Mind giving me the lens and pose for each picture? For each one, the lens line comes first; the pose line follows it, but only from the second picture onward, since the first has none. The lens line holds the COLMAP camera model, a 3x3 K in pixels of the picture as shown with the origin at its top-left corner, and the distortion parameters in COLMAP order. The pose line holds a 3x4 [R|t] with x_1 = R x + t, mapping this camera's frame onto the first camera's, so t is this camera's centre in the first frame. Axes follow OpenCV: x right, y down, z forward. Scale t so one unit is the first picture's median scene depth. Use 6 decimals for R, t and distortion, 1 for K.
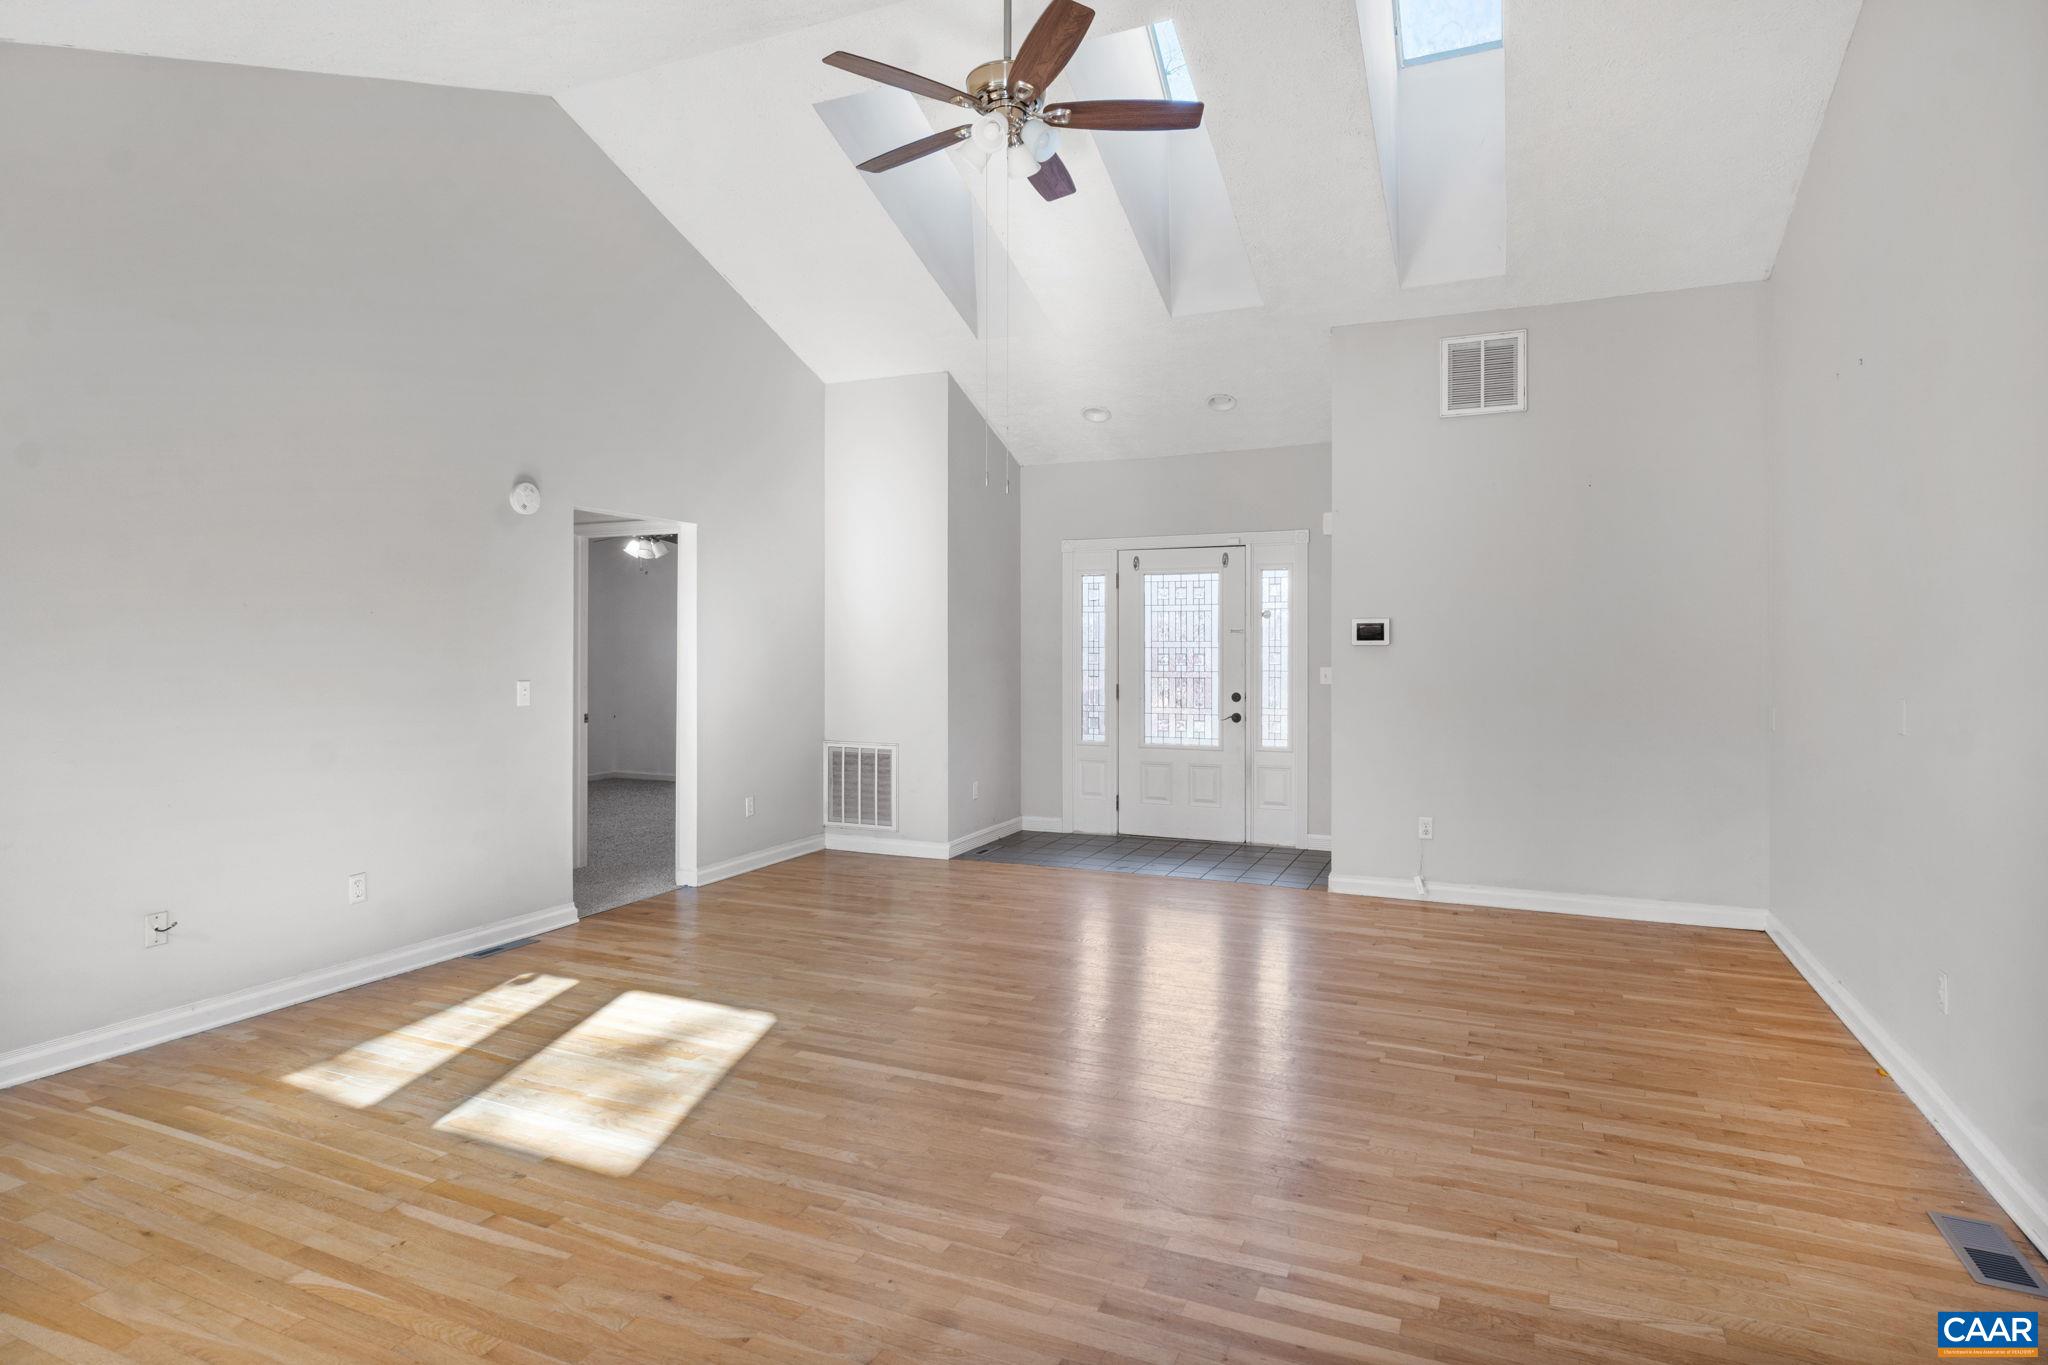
lens RADIAL K [[1122.5, 0, 1028.1], [0, 1122.5, 648.9], [0, 0, 1]] dist [-0.013022, 0.002014]
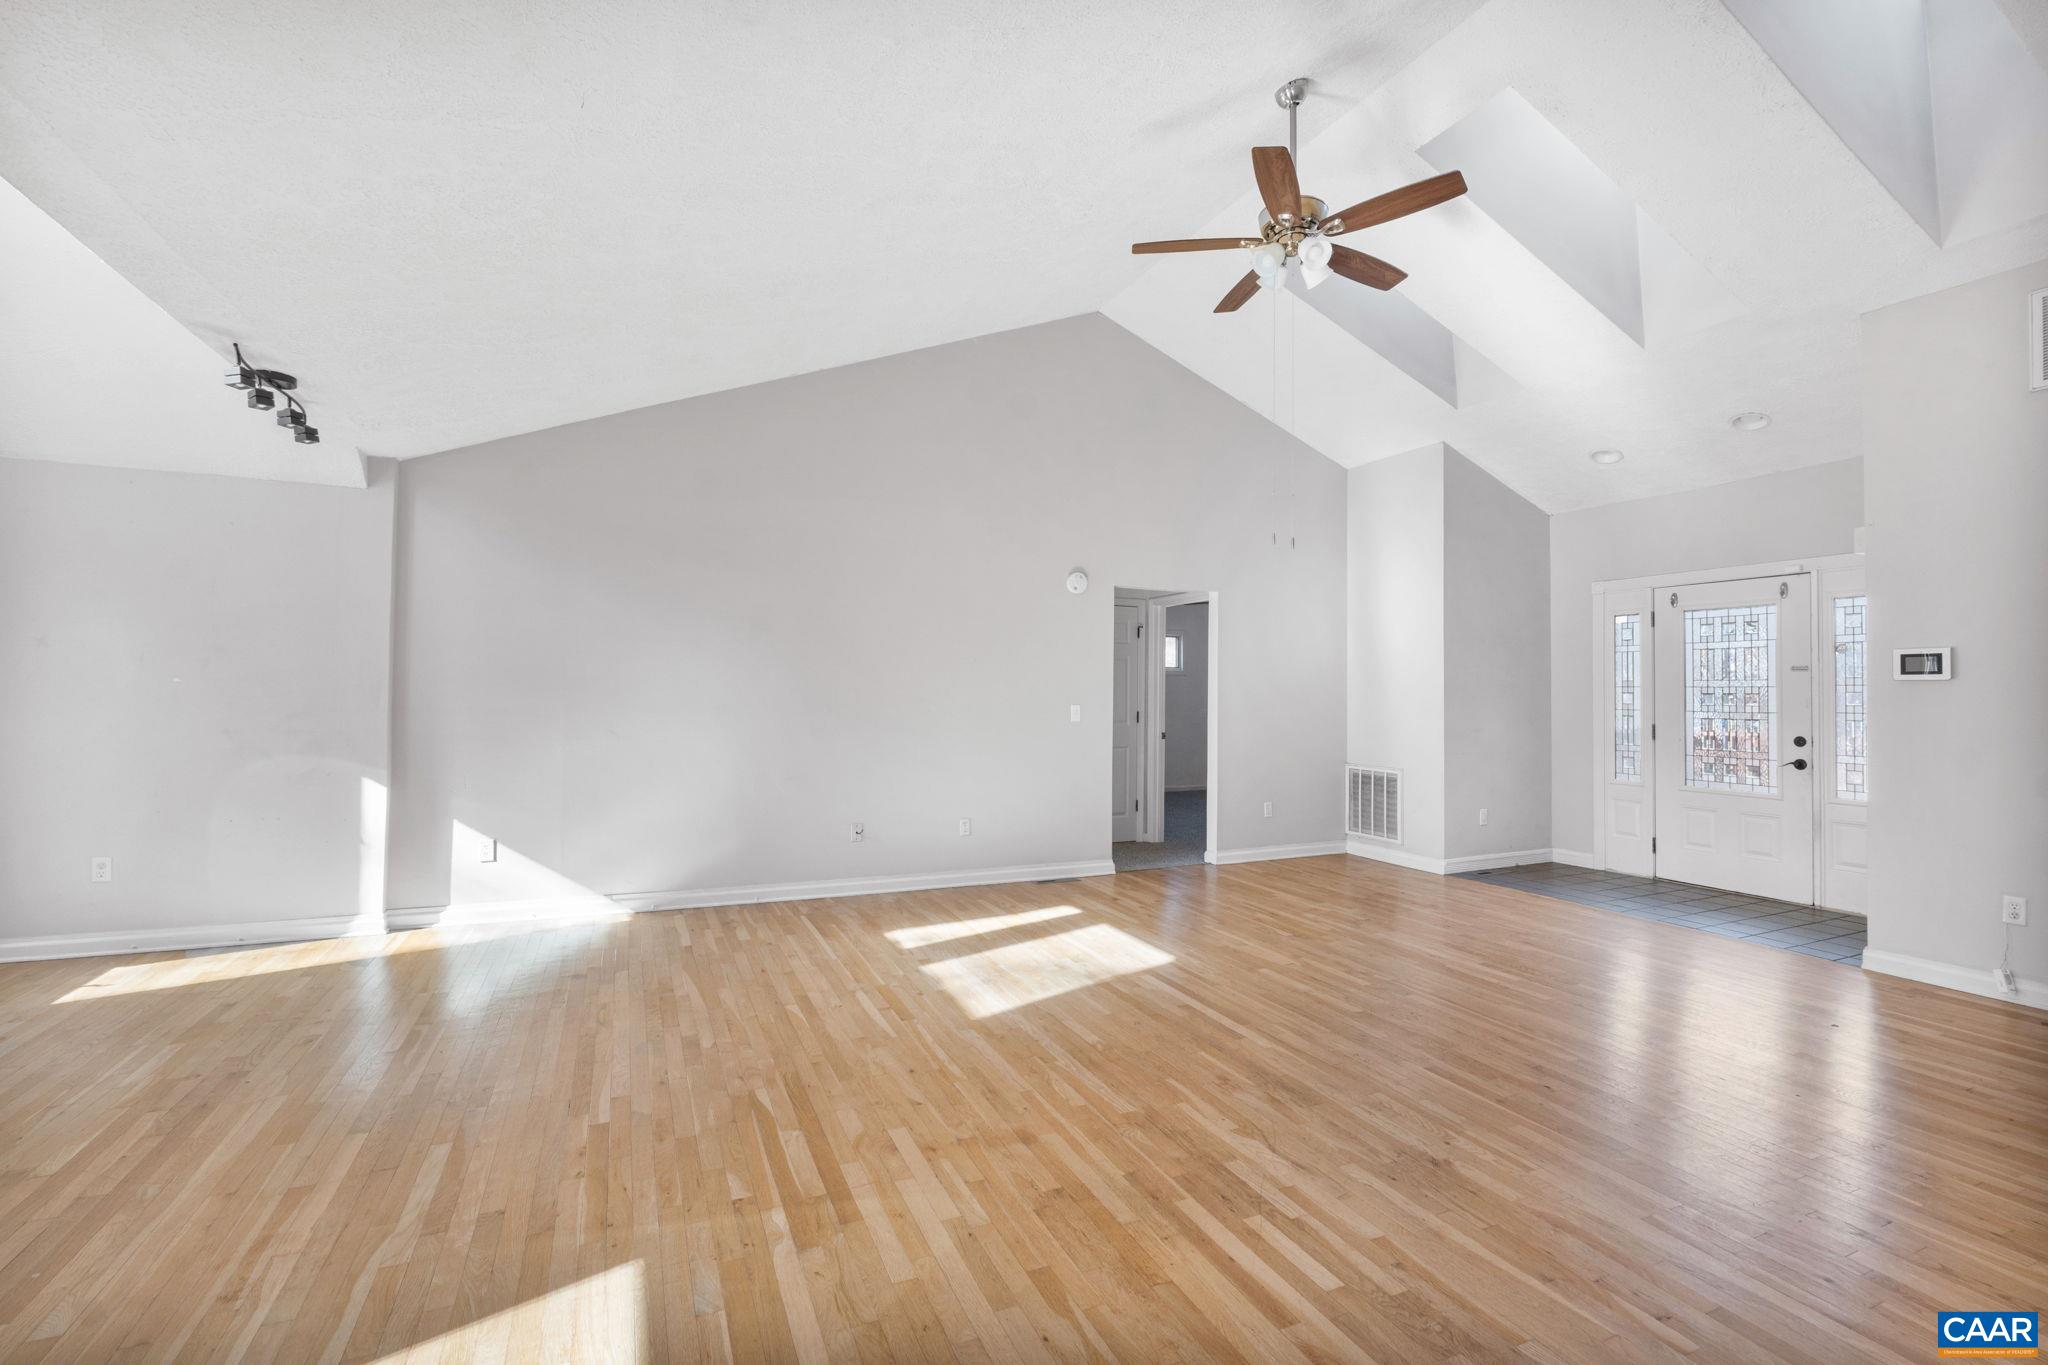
lens RADIAL K [[904.8, 0, 1012.5], [0, 904.8, 675.0], [0, 0, 1]] dist [-0.015366, -0.000096]
pose [[0.727751, -0.008045, -0.685795, 0.268430], [-0.009370, 0.999721, -0.021671, 0.013599], [0.685778, 0.022197, 0.727472, 0.053761]]
